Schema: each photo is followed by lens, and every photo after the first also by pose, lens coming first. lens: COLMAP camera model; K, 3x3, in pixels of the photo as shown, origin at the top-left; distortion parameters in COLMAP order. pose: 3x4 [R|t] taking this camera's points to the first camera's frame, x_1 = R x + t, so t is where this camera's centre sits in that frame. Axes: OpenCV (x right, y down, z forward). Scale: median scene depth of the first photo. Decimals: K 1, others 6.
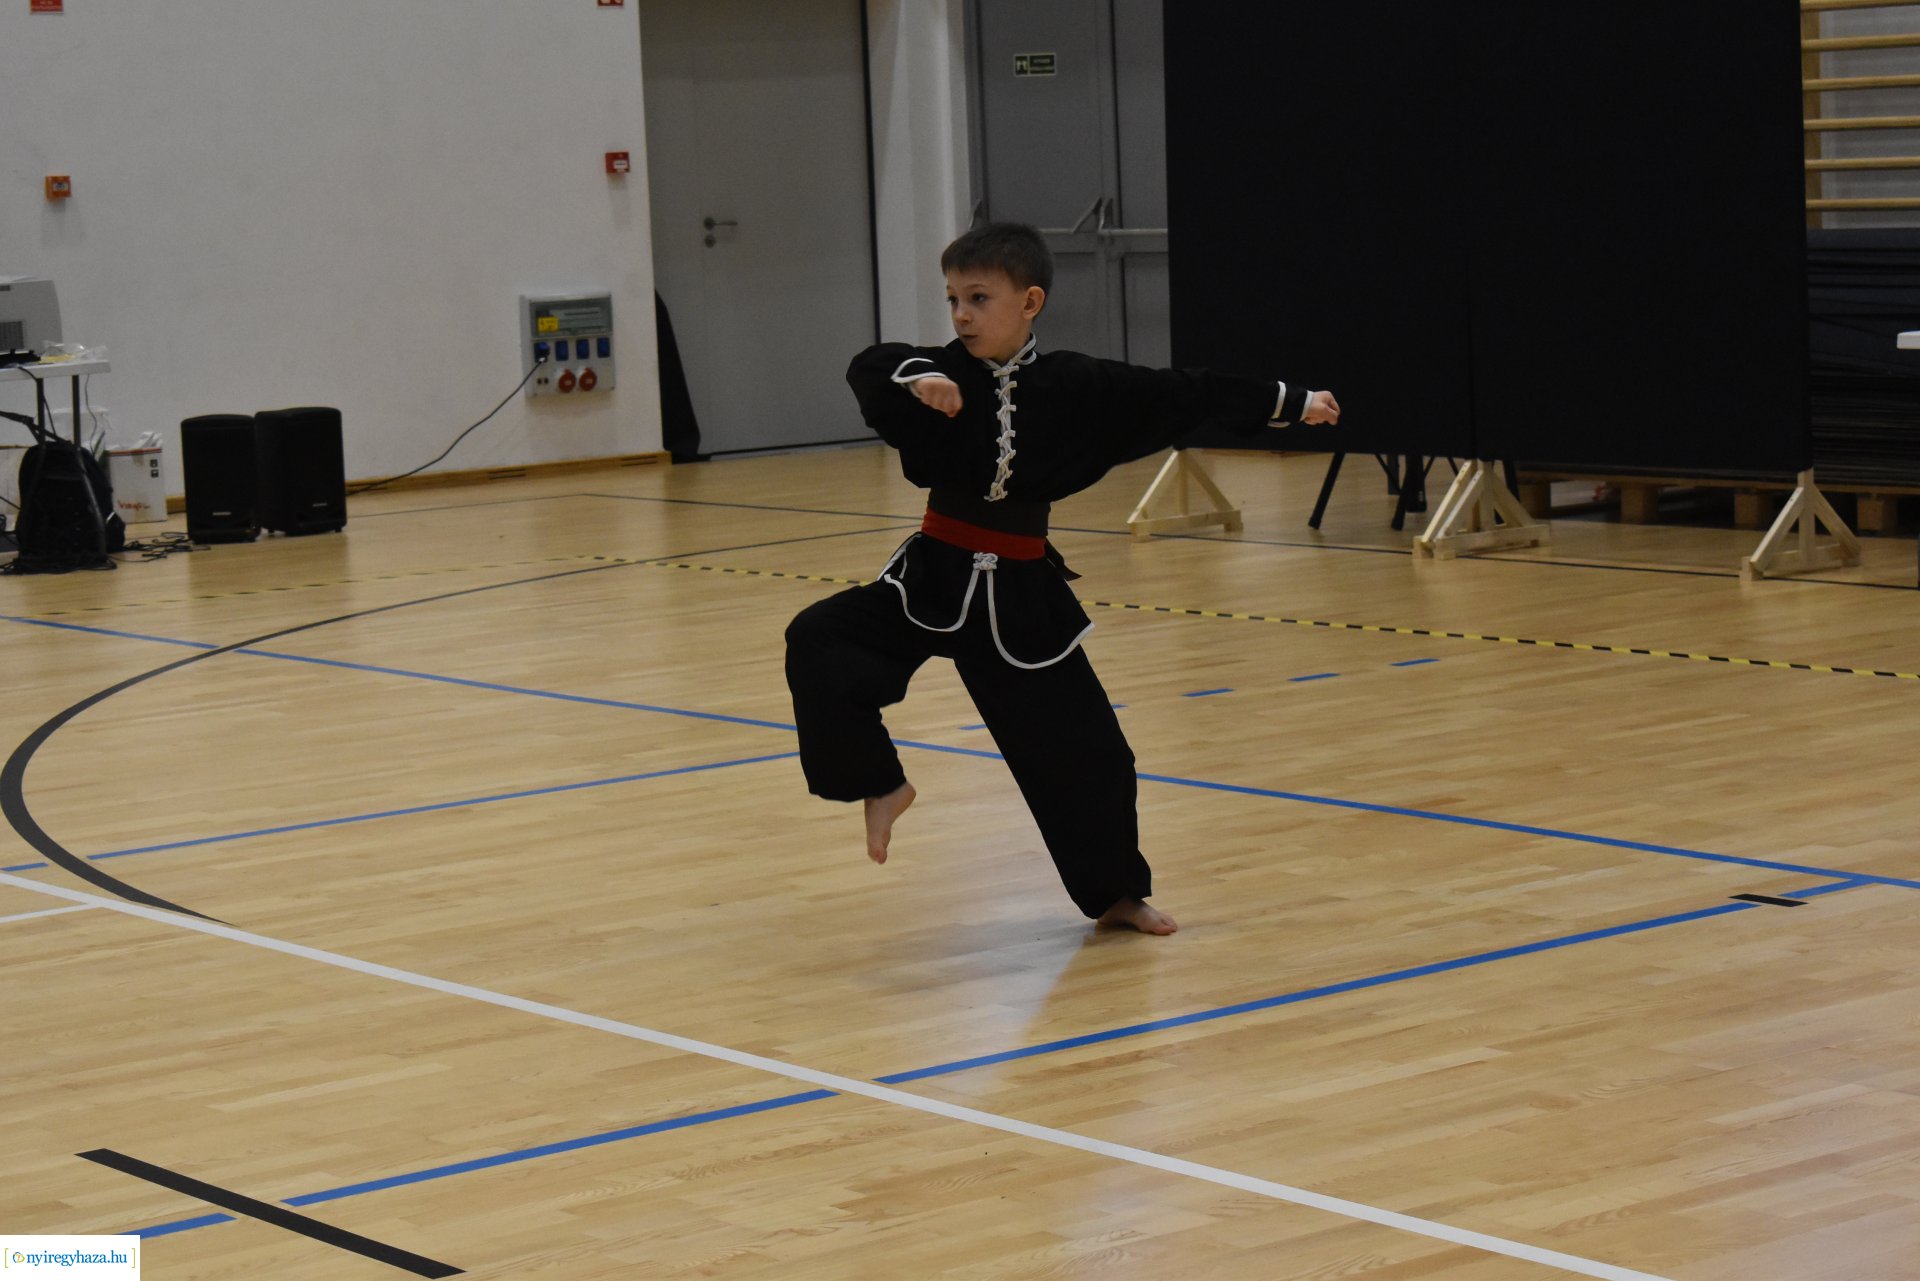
lens RADIAL K [[4380.4, 0, 960.6], [0, 4380.4, 646.1], [0, 0, 1]] dist [0.076984, -0.041104]
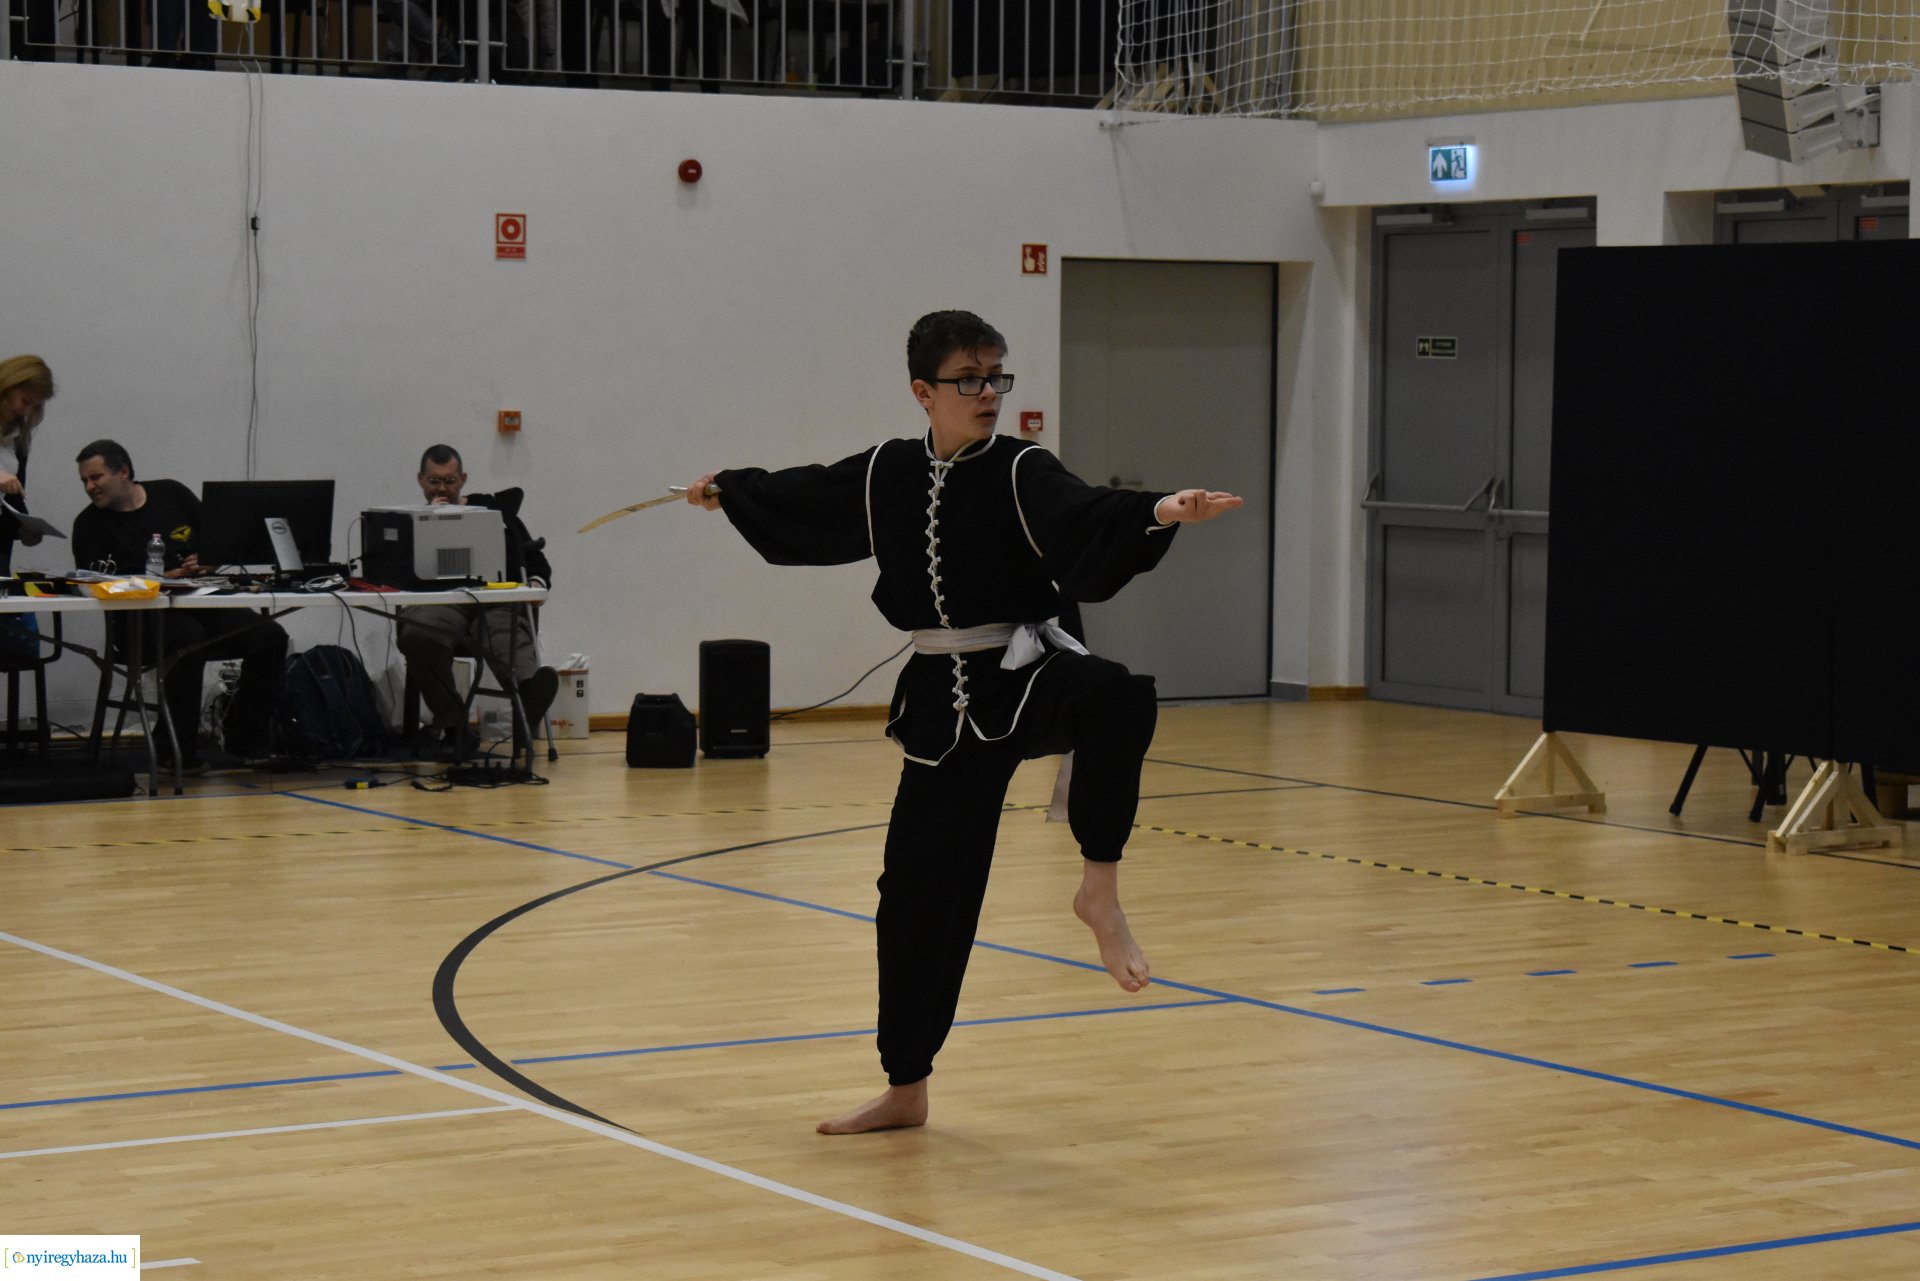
lens RADIAL K [[4383.5, 0, 958.3], [0, 4383.5, 653.5], [0, 0, 1]] dist [0.067908, 0.098495]
pose [[0.994125, 0.057379, -0.091774, 0.005831], [-0.061873, 0.996982, -0.046890, -0.006632], [0.088807, 0.052293, 0.994675, -0.065260]]
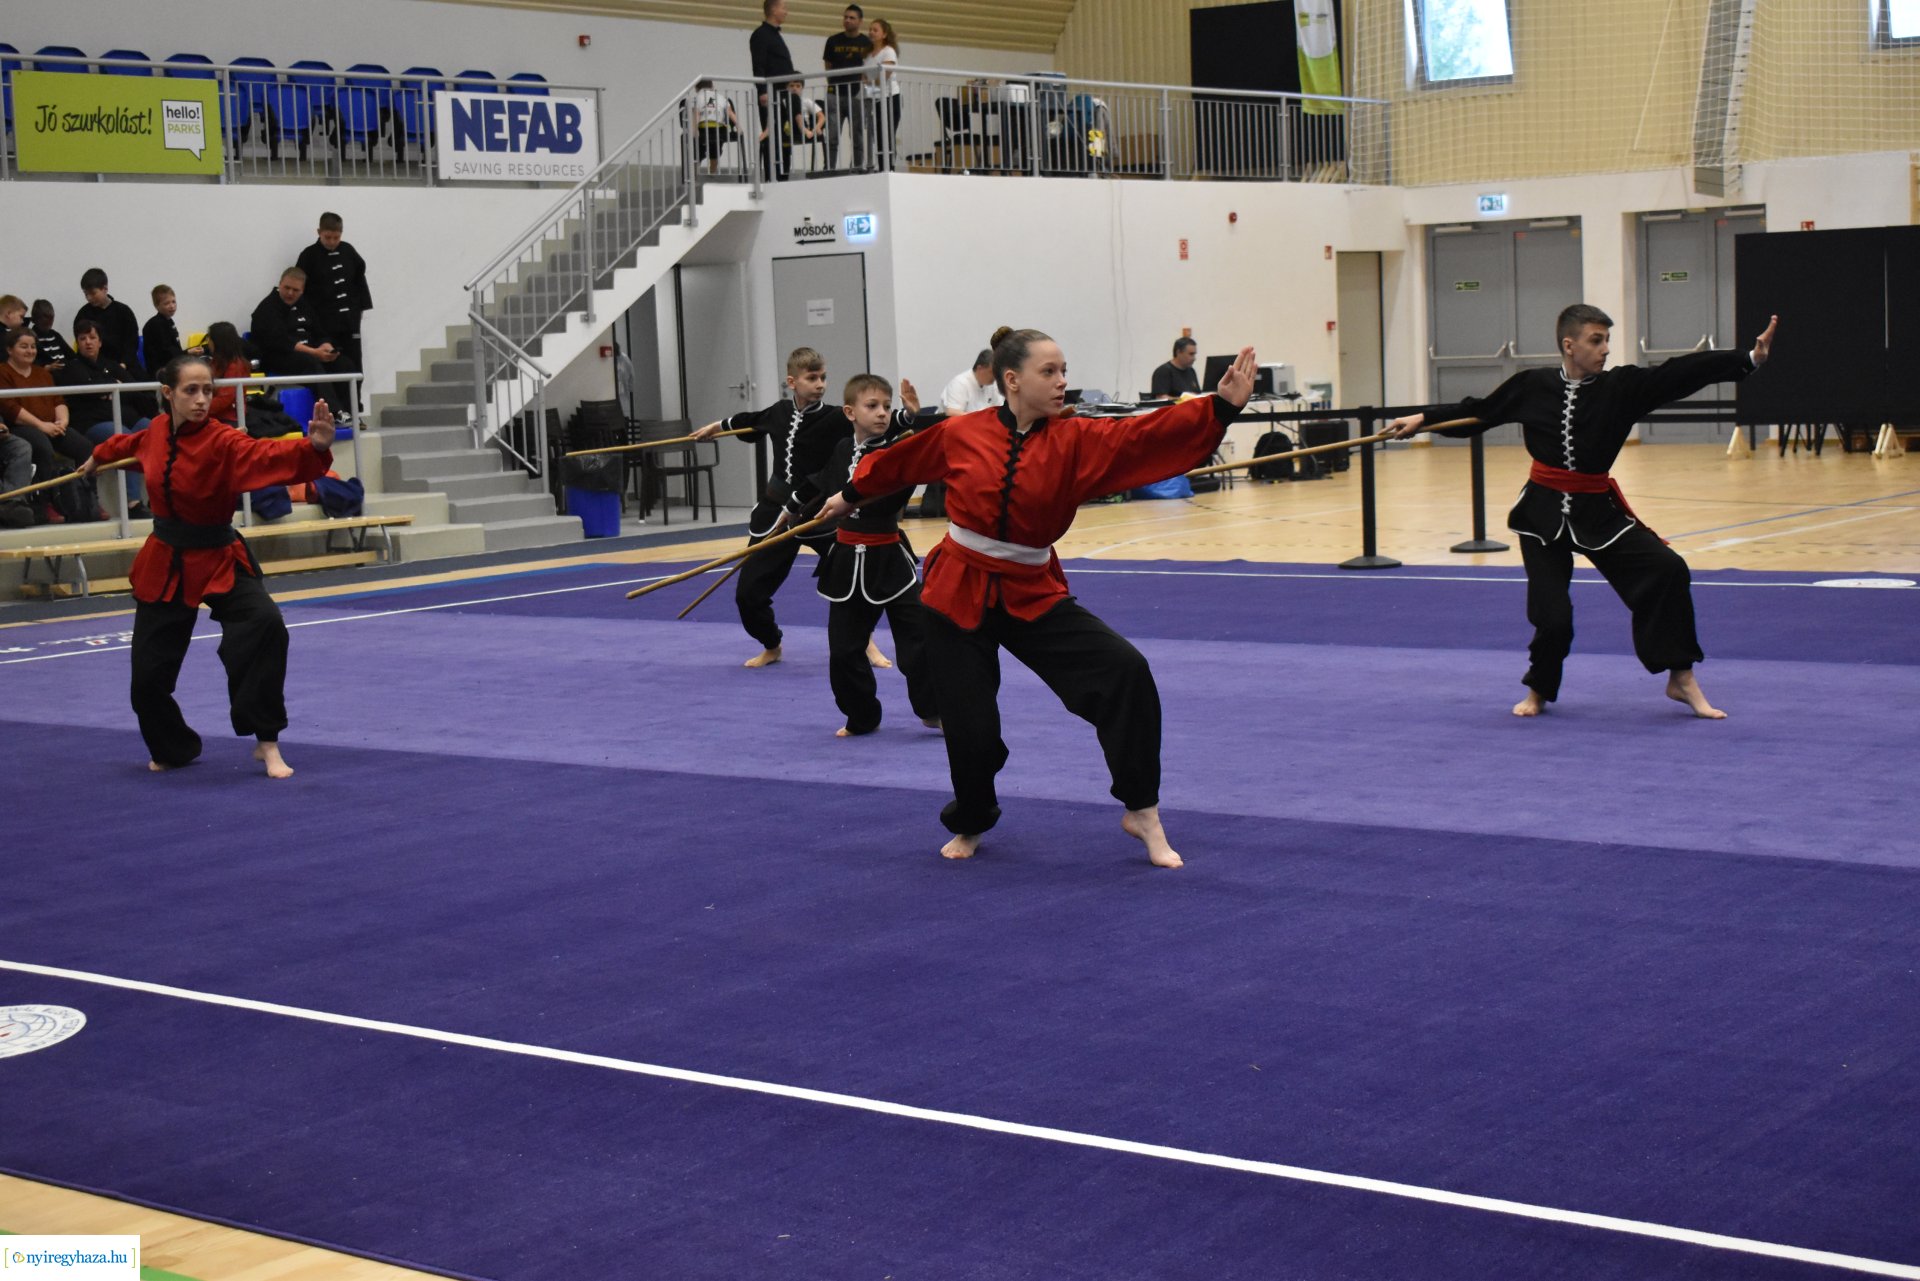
lens RADIAL K [[3011.0, 0, 962.7], [0, 3011.0, 639.6], [0, 0, 1]] dist [-0.009302, -0.024335]
pose [[0.966624, -0.022918, 0.255174, -1.012038], [0.029275, 0.999348, -0.021143, 0.126038], [-0.254523, 0.027908, 0.966664, -0.733207]]
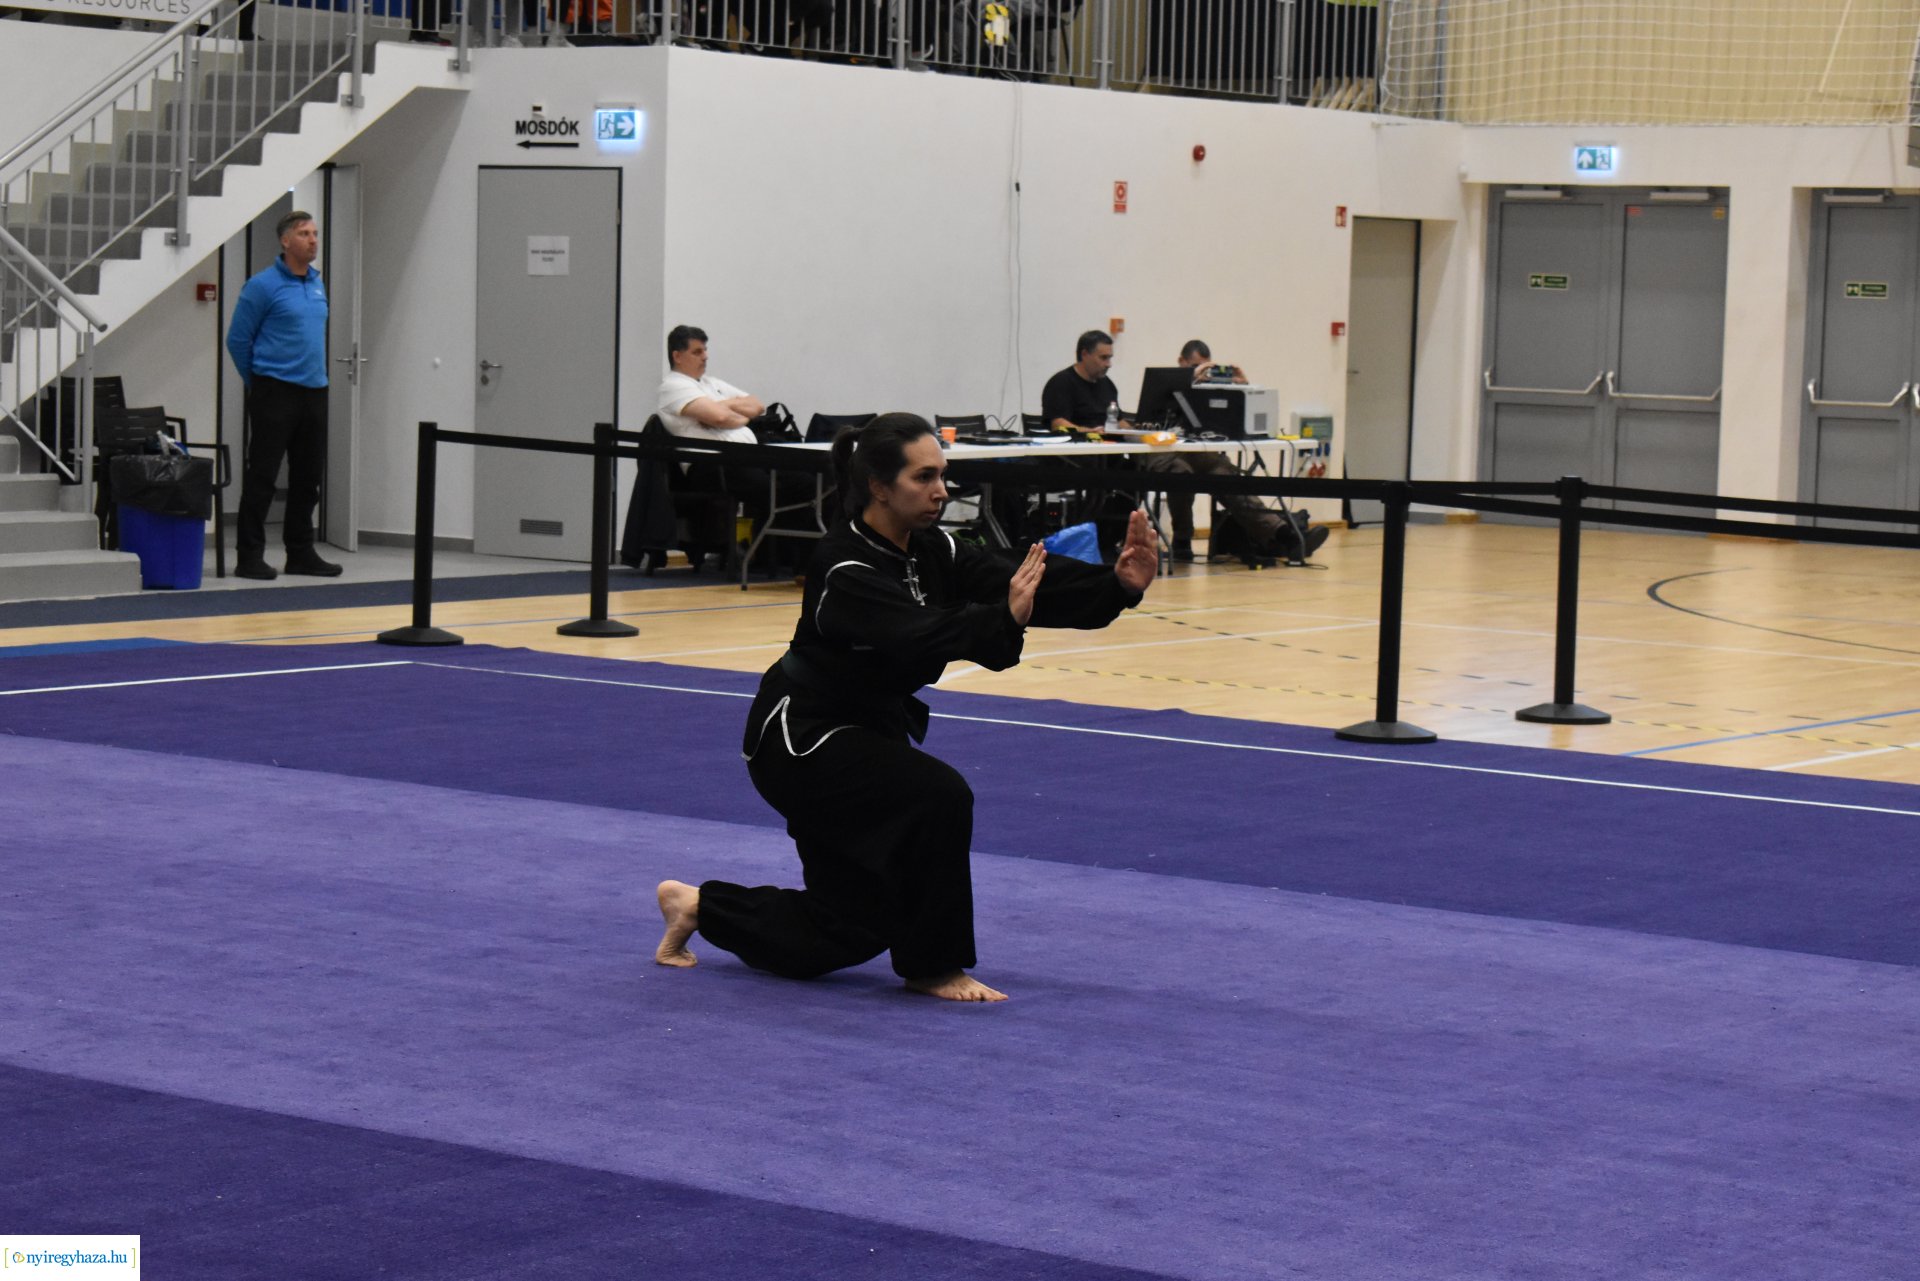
lens RADIAL K [[4383.5, 0, 958.3], [0, 4383.5, 653.5], [0, 0, 1]] dist [0.067908, 0.098495]
pose [[0.953575, 0.046707, 0.297511, -0.968768], [-0.036617, 0.998552, -0.039399, 0.099417], [-0.298920, 0.026676, 0.953905, -0.607509]]
